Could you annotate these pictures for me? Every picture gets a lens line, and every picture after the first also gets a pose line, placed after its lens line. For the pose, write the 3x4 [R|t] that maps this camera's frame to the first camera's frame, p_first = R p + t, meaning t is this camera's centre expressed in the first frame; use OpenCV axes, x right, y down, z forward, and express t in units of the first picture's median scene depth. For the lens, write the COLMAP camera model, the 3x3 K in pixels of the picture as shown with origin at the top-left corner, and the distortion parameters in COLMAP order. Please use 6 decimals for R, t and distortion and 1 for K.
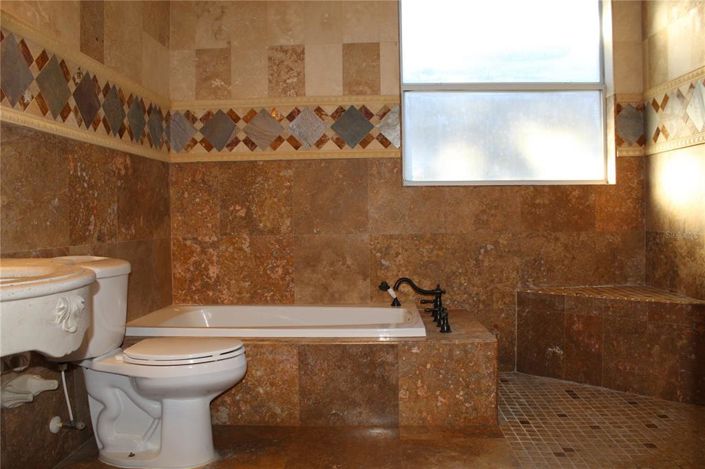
lens RADIAL K [[581.0, 0, 355.7], [0, 581.0, 234.1], [0, 0, 1]] dist [-0.169541, 0.144519]
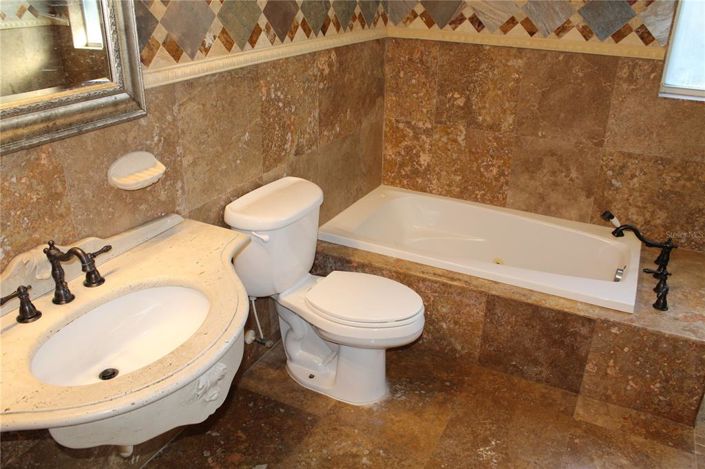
lens RADIAL K [[581.0, 0, 355.7], [0, 581.0, 234.1], [0, 0, 1]] dist [-0.169541, 0.144519]
pose [[0.908655, 0.198653, -0.367264, 0.021983], [-0.040831, 0.917633, 0.395327, -0.194674], [0.415546, -0.344220, 0.841923, 0.117731]]
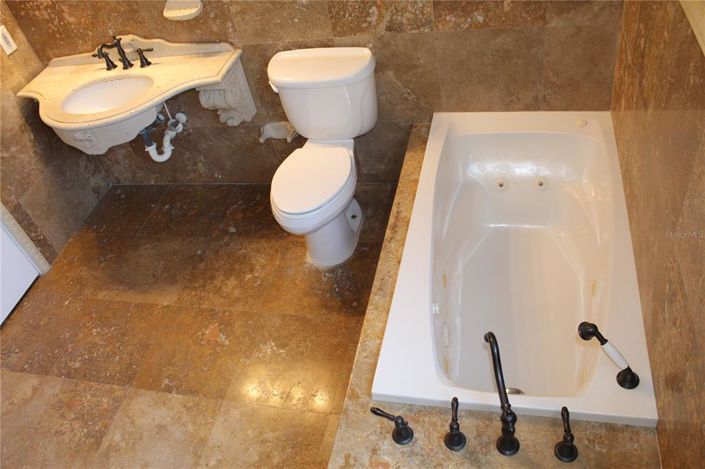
lens RADIAL K [[581.0, 0, 355.7], [0, 581.0, 234.1], [0, 0, 1]] dist [-0.169541, 0.144519]
pose [[-0.172214, 0.714353, -0.678265, 0.334911], [0.146177, 0.699461, 0.699562, -0.319172], [0.974153, 0.021327, -0.224879, 0.869044]]
